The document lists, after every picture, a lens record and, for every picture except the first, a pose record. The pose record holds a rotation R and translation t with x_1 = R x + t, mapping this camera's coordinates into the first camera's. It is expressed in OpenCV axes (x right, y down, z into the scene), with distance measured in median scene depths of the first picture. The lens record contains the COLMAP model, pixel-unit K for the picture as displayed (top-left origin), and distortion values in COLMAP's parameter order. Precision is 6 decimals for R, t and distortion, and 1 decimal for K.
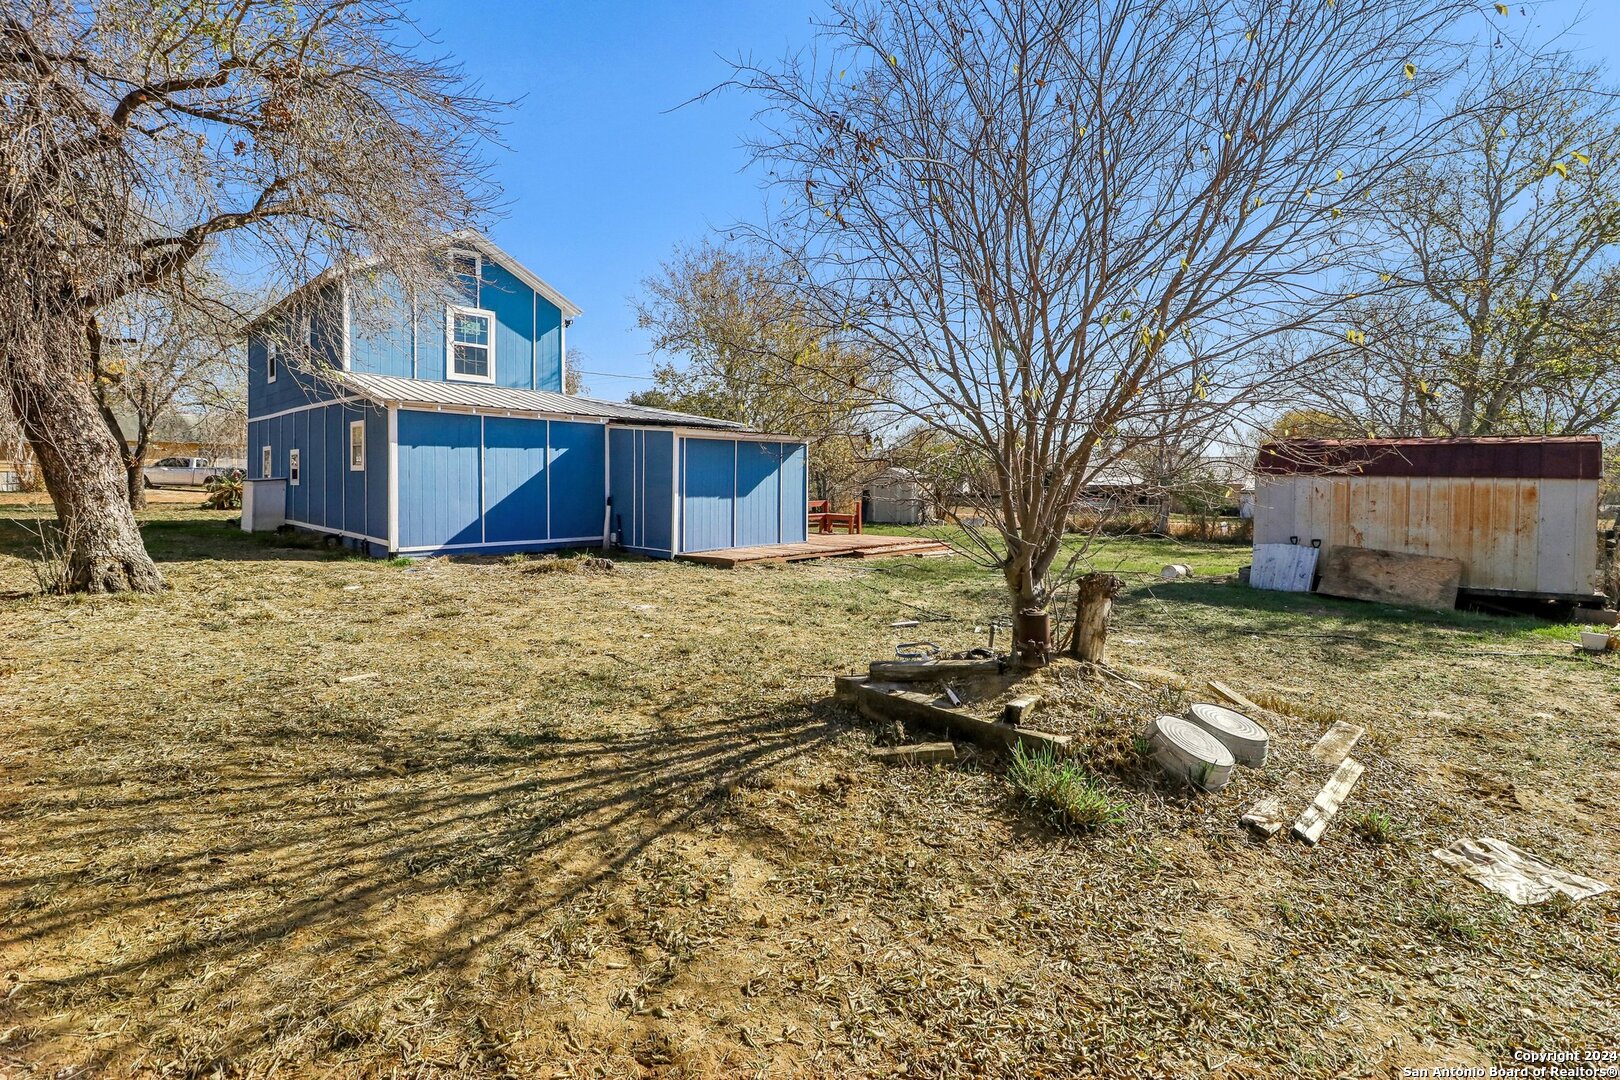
lens RADIAL K [[740.3, 0, 789.2], [0, 740.3, 491.4], [0, 0, 1]] dist [-0.001342, 0.001029]
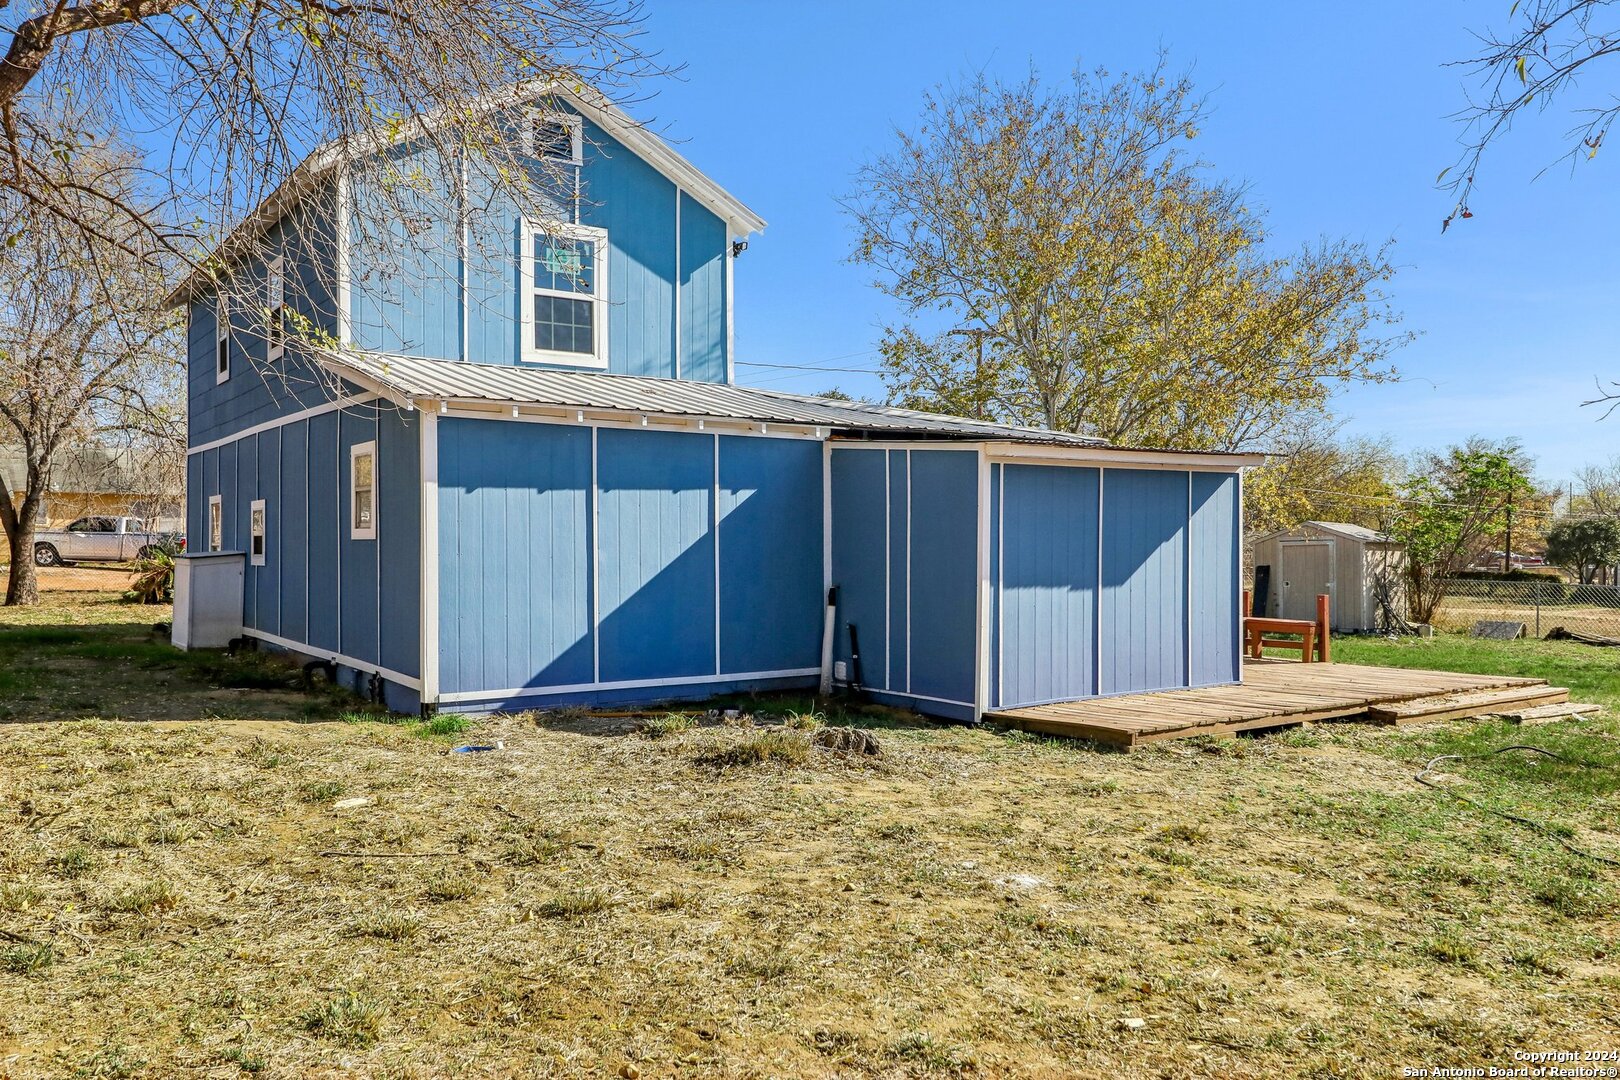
lens RADIAL K [[1330.7, 0, 811.0], [0, 1330.7, 539.1], [0, 0, 1]] dist [0.037470, 0.017909]
pose [[0.979229, -0.008346, -0.202586, -0.082812], [0.004107, 0.999764, -0.021340, -0.006389], [0.202716, 0.020065, 0.979032, 0.140375]]
